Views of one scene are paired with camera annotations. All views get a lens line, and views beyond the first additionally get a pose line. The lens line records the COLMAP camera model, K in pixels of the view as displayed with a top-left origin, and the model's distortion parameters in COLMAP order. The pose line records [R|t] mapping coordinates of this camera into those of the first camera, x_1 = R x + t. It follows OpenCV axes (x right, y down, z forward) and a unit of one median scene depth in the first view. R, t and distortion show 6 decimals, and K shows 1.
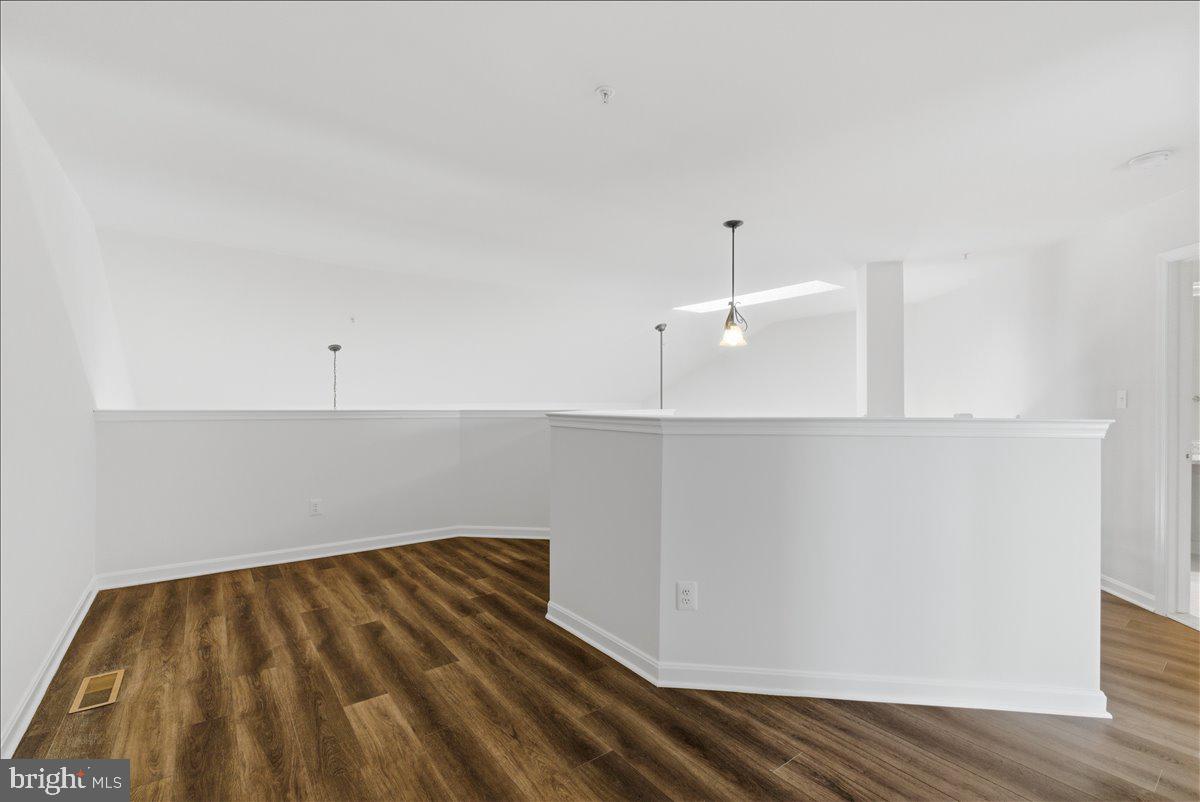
lens RADIAL K [[535.8, 0, 600.0], [0, 535.8, 401.0], [0, 0, 1]] dist [0.017752, 0.000183]
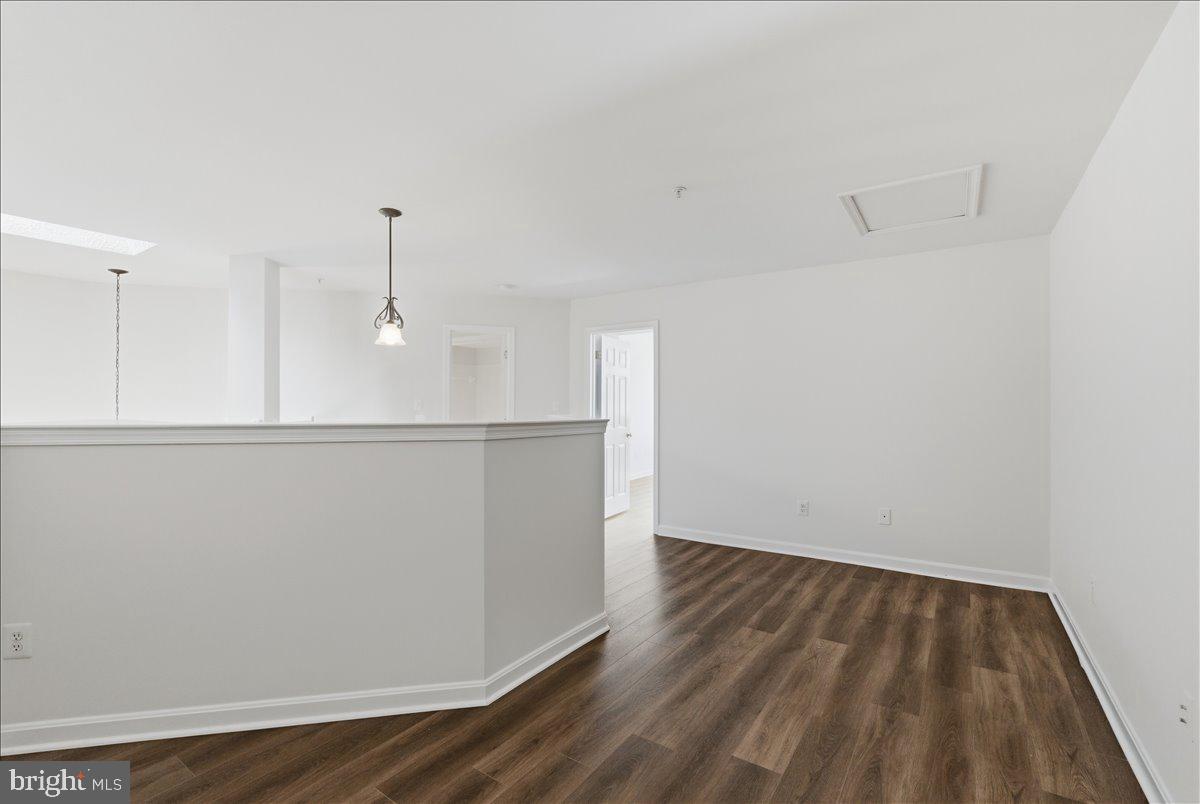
lens RADIAL K [[531.6, 0, 595.1], [0, 531.6, 402.7], [0, 0, 1]] dist [-0.014580, 0.000436]
pose [[-0.318159, 0.012785, 0.947951, -1.136527], [-0.001512, 0.999901, -0.013993, 0.013306], [-0.948036, -0.005885, -0.318108, 1.510313]]
